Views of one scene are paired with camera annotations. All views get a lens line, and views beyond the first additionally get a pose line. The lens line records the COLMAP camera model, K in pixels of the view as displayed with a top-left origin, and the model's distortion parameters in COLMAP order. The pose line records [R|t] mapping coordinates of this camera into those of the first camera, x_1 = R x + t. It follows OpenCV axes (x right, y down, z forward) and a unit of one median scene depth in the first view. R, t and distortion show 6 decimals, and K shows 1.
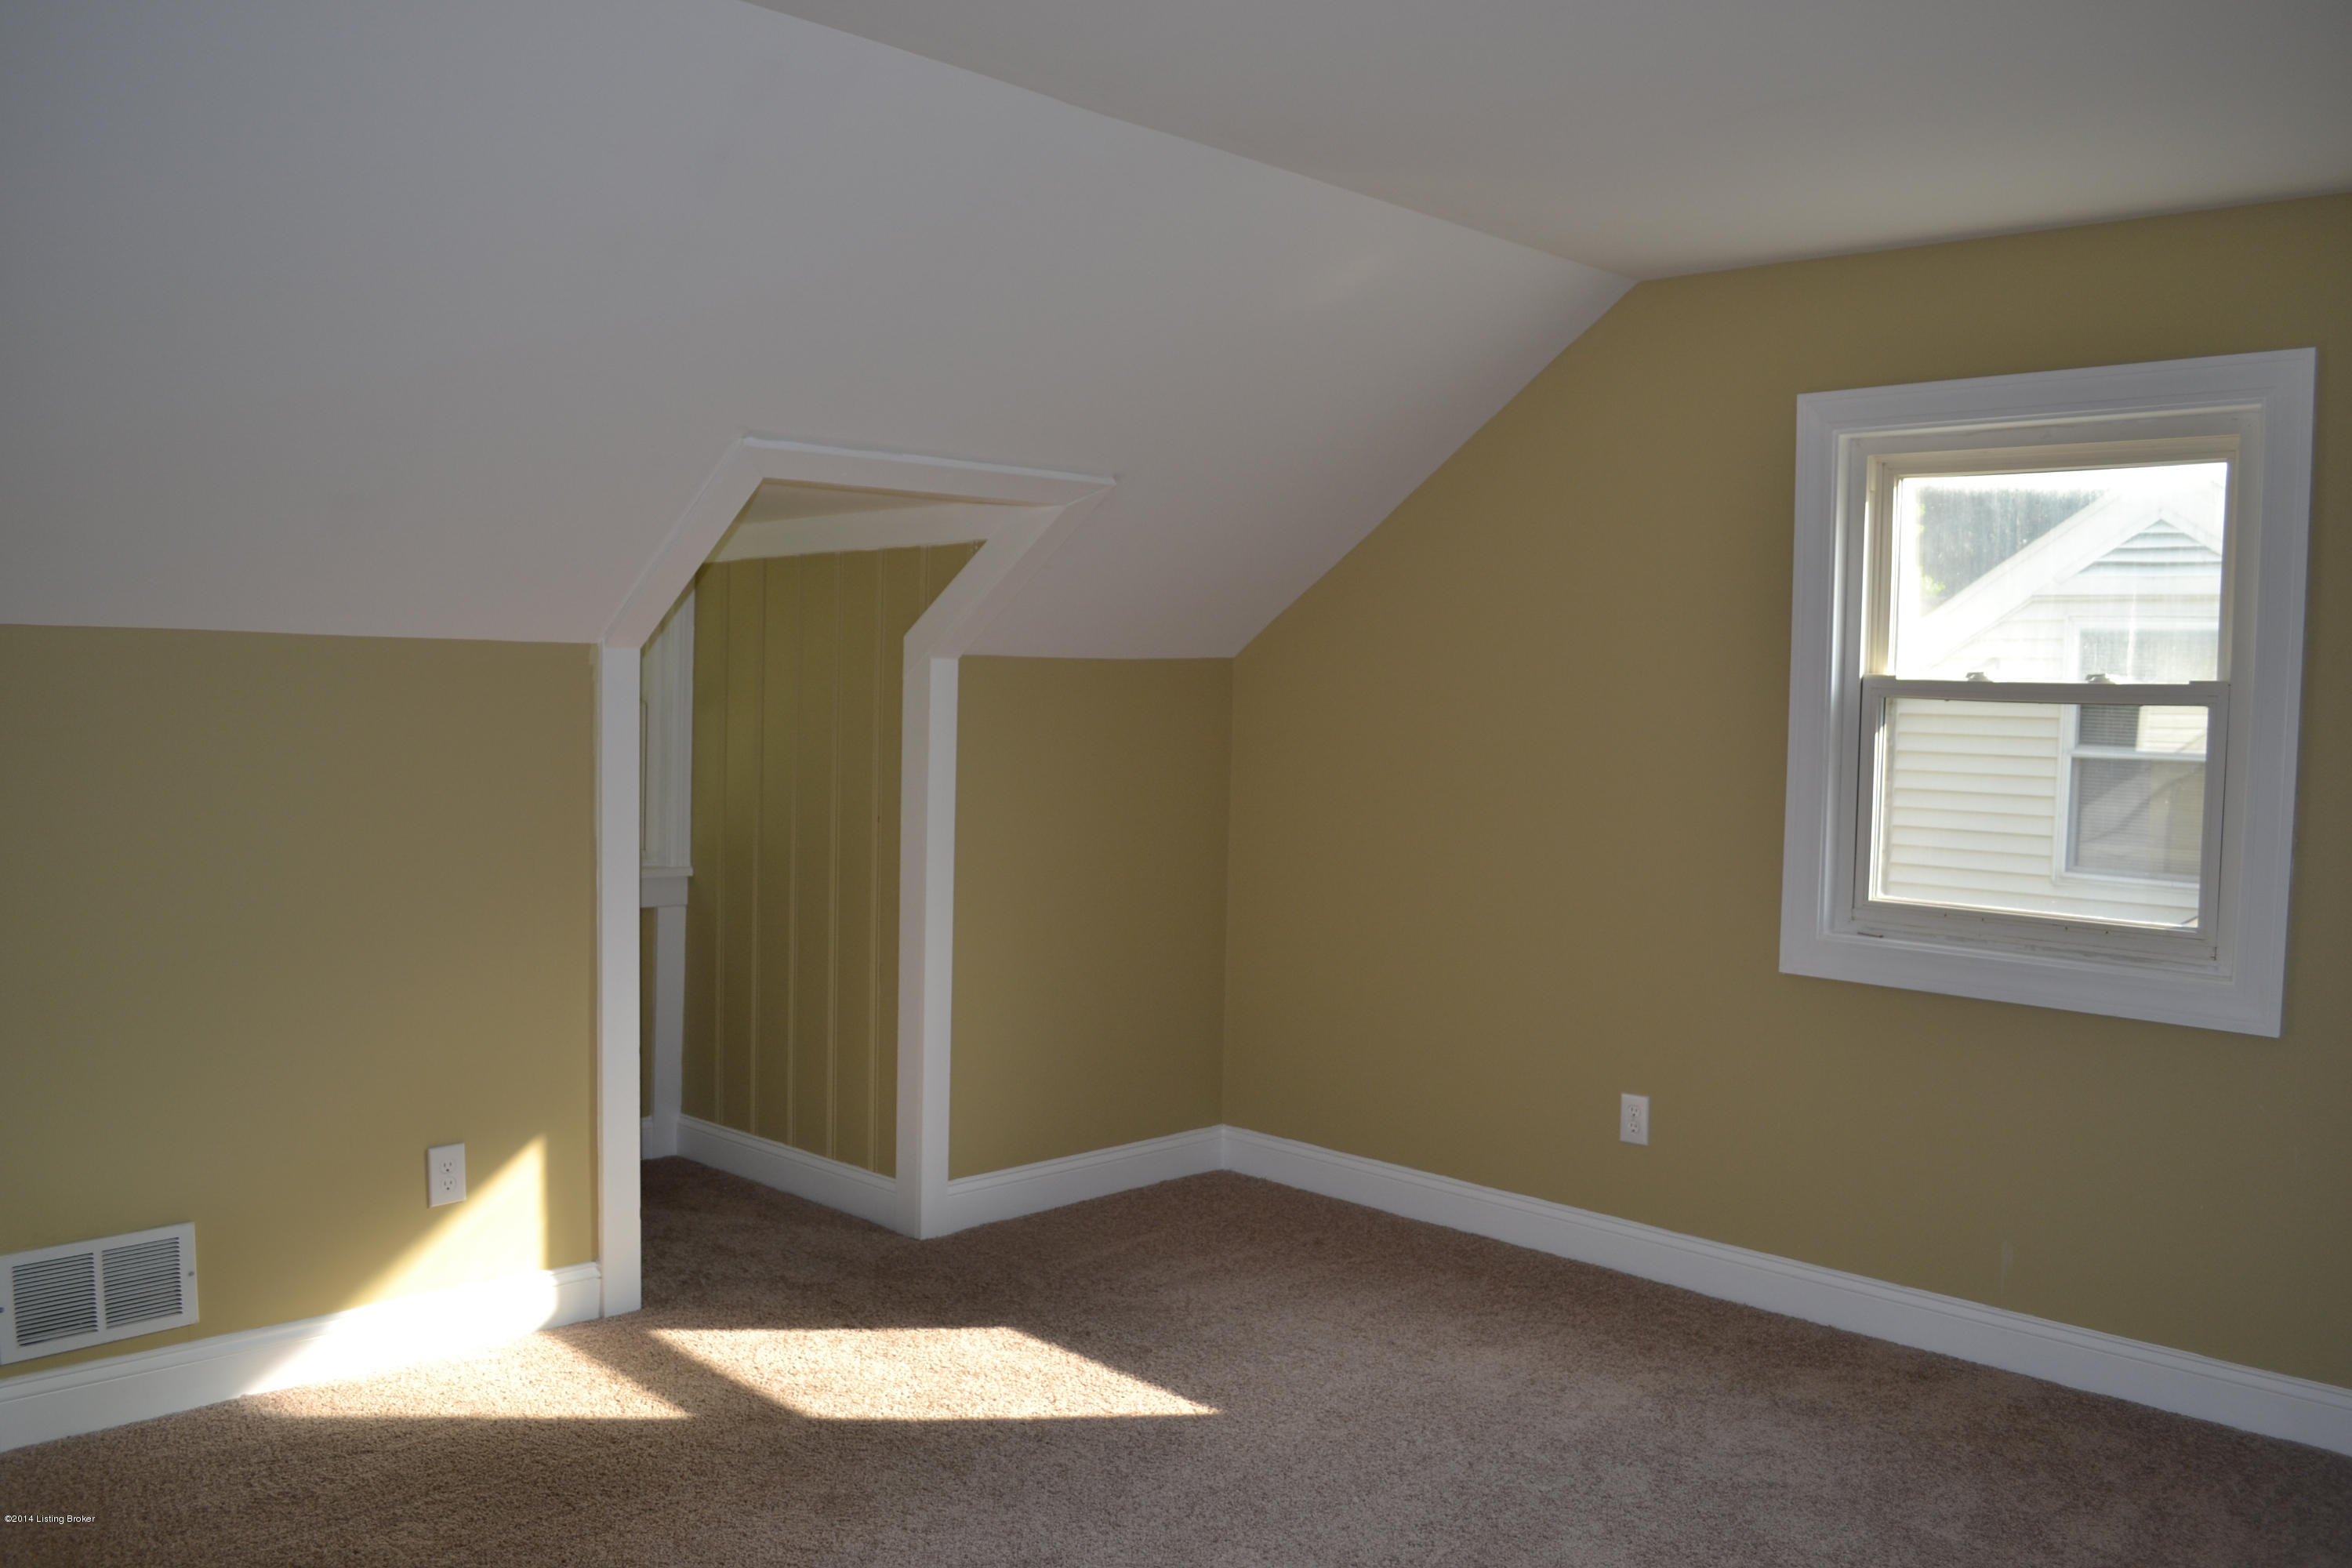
lens RADIAL K [[1905.1, 0, 1176.0], [0, 1905.1, 784.0], [0, 0, 1]] dist [-0.067479, 0.003744]
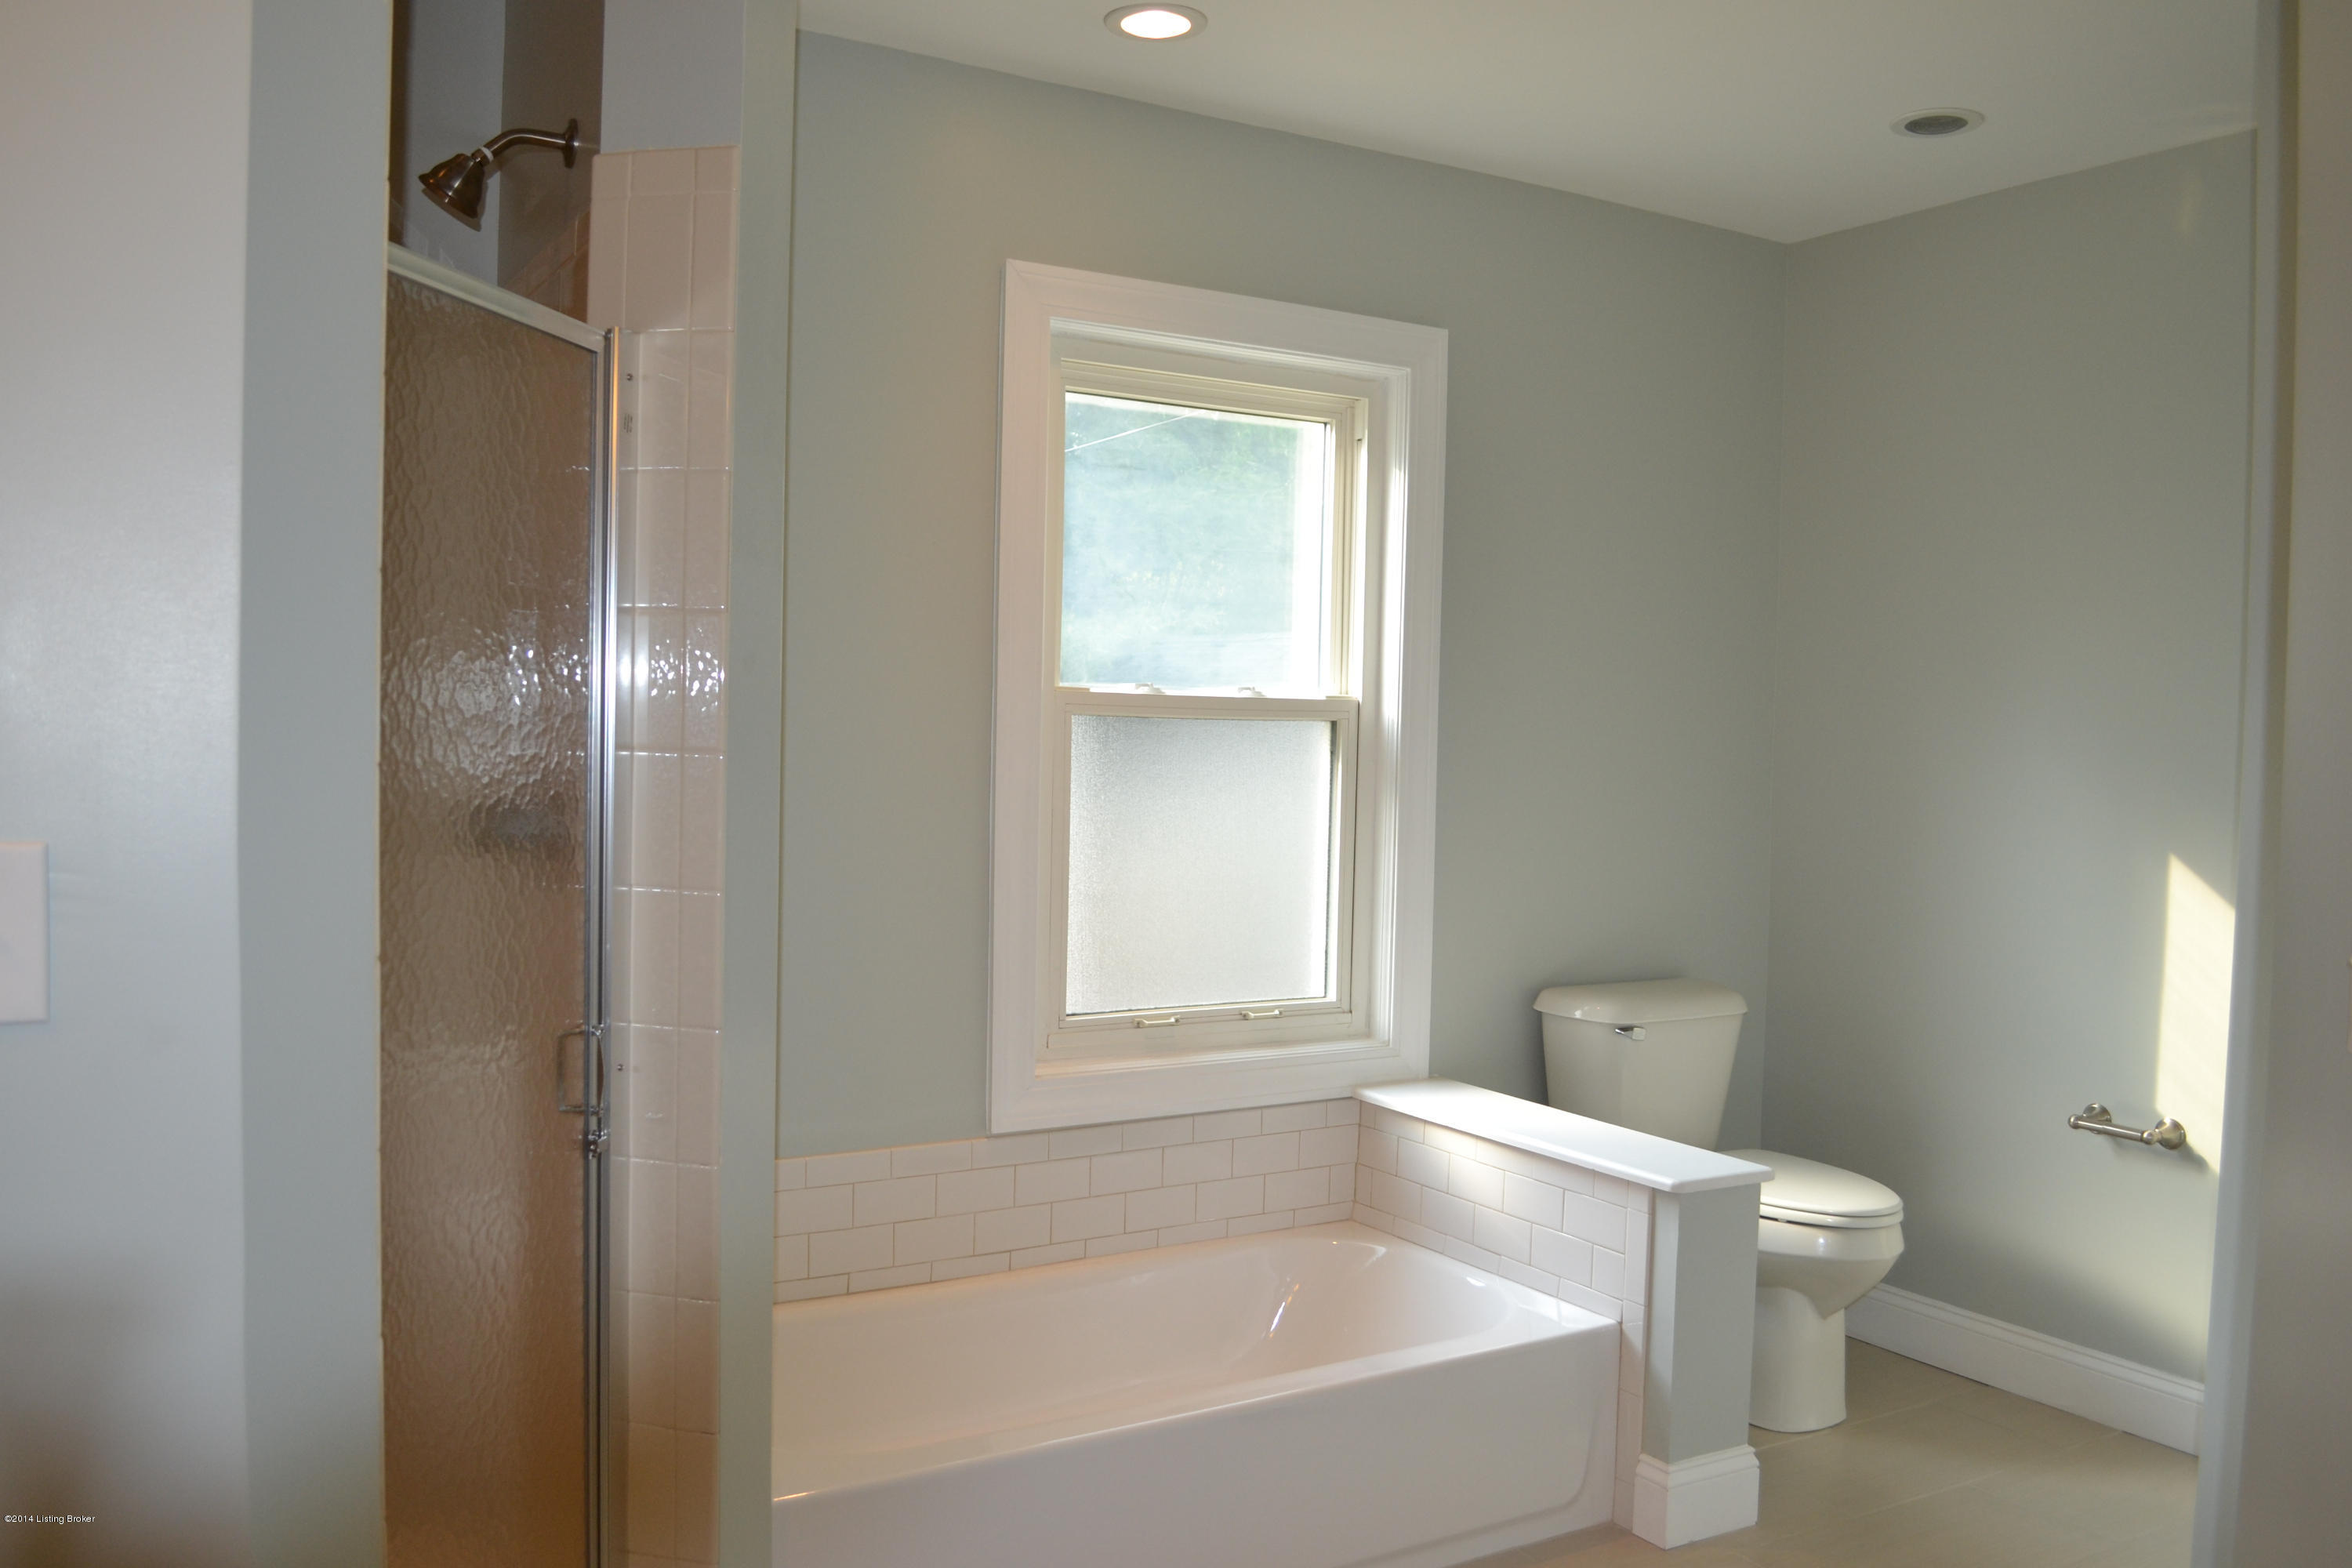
lens RADIAL K [[1905.1, 0, 1176.0], [0, 1905.1, 784.0], [0, 0, 1]] dist [-0.067479, 0.003744]
pose [[0.247200, -0.050983, 0.967622, -0.294212], [0.037206, 0.998378, 0.043099, -0.053679], [-0.968250, 0.025347, 0.248696, 0.831425]]
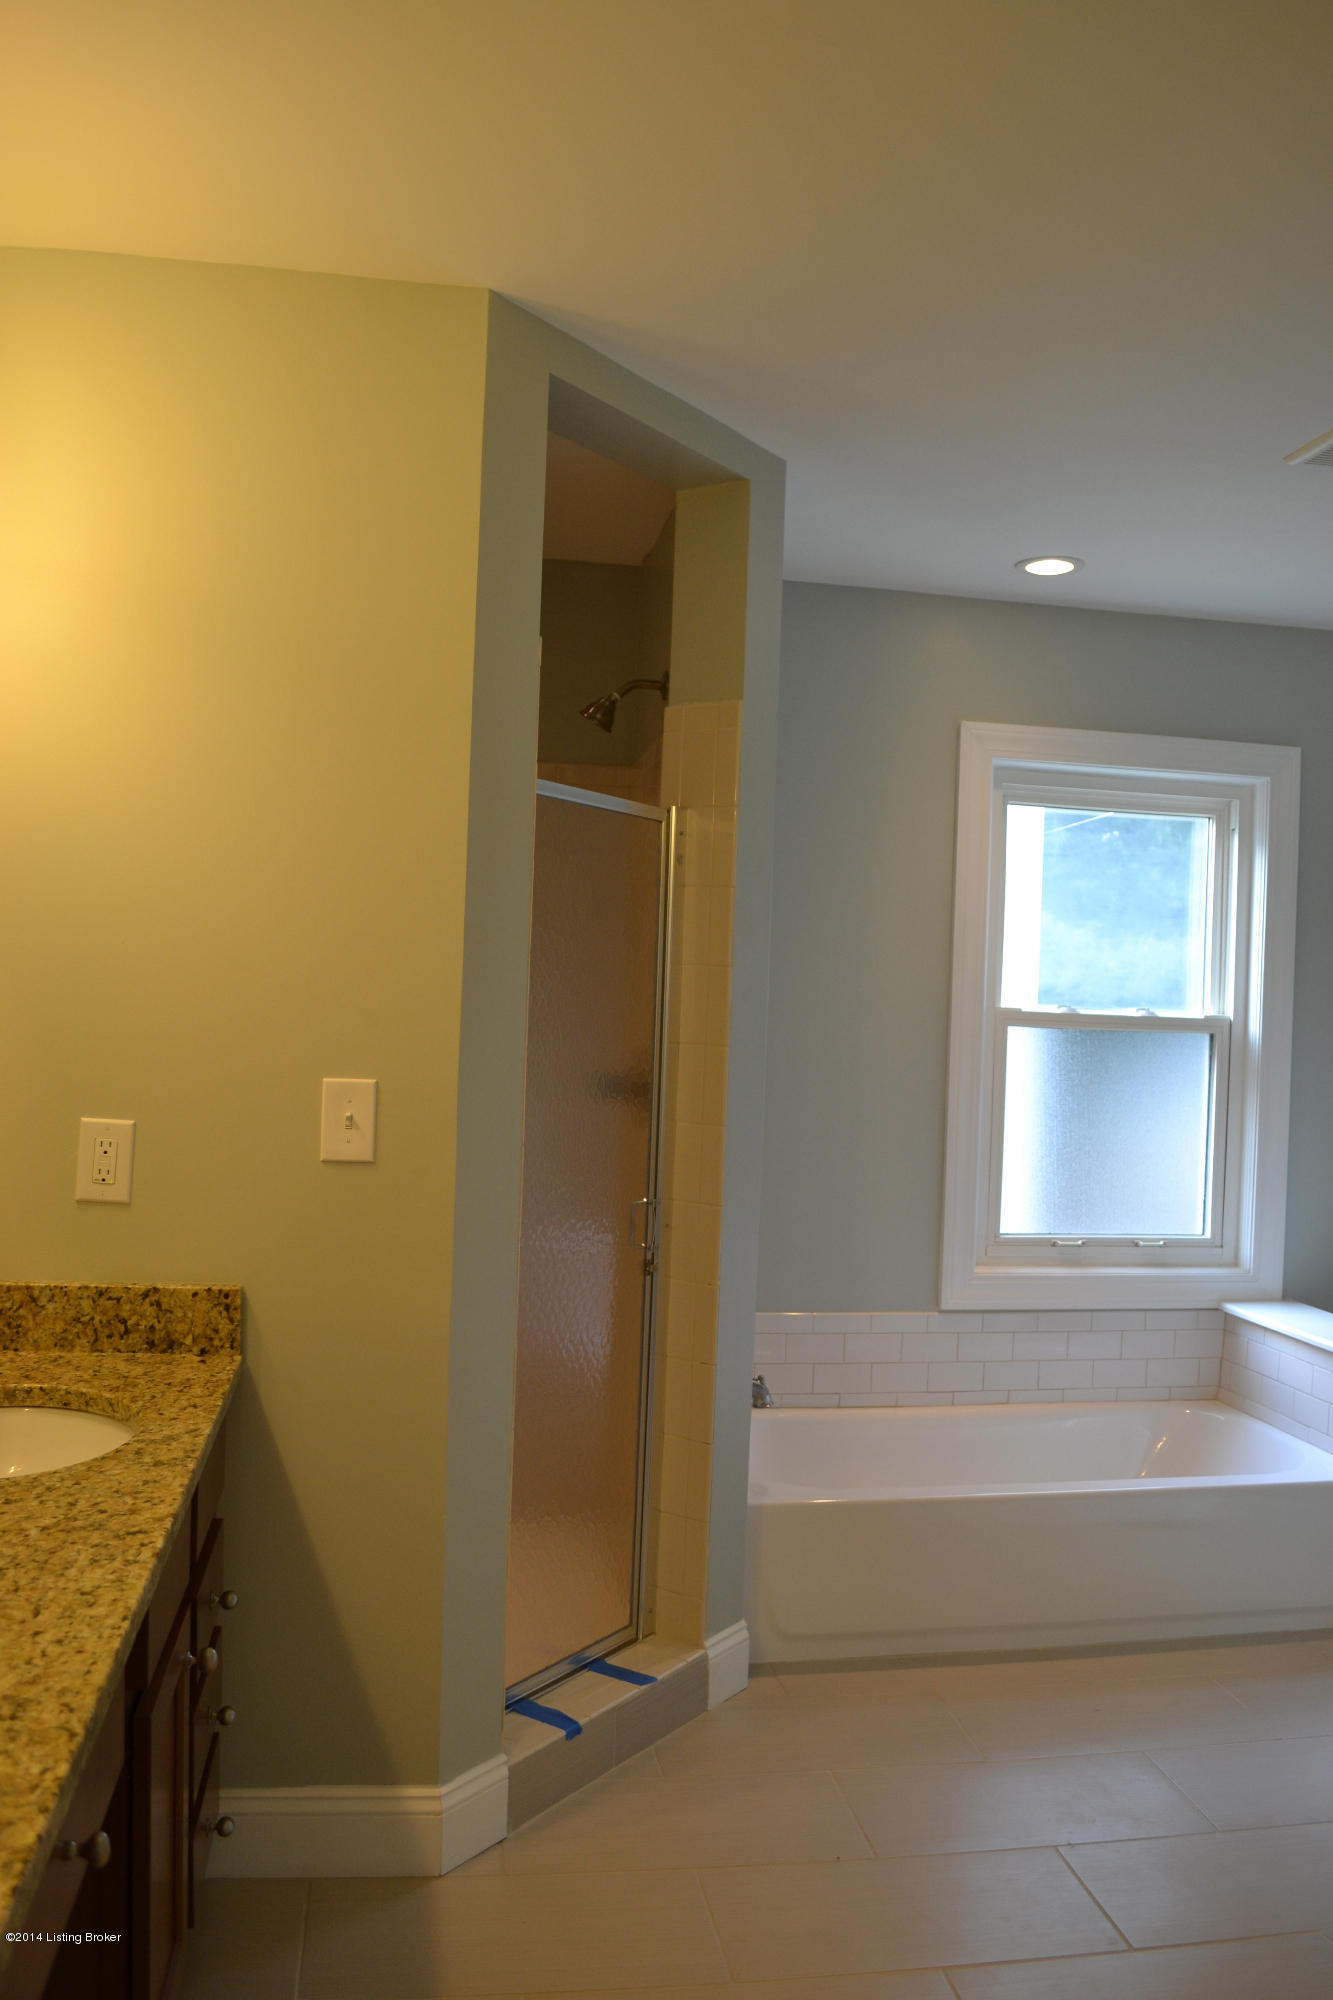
lens RADIAL K [[1595.8, 0, 666.5], [0, 1595.8, 1000.0], [0, 0, 1]] dist [-0.078694, 0.006430]
pose [[0.584607, 0.000514, 0.811316, -0.428324], [0.022782, 0.999595, -0.017049, -0.054258], [-0.810996, 0.028450, 0.584359, 0.686231]]
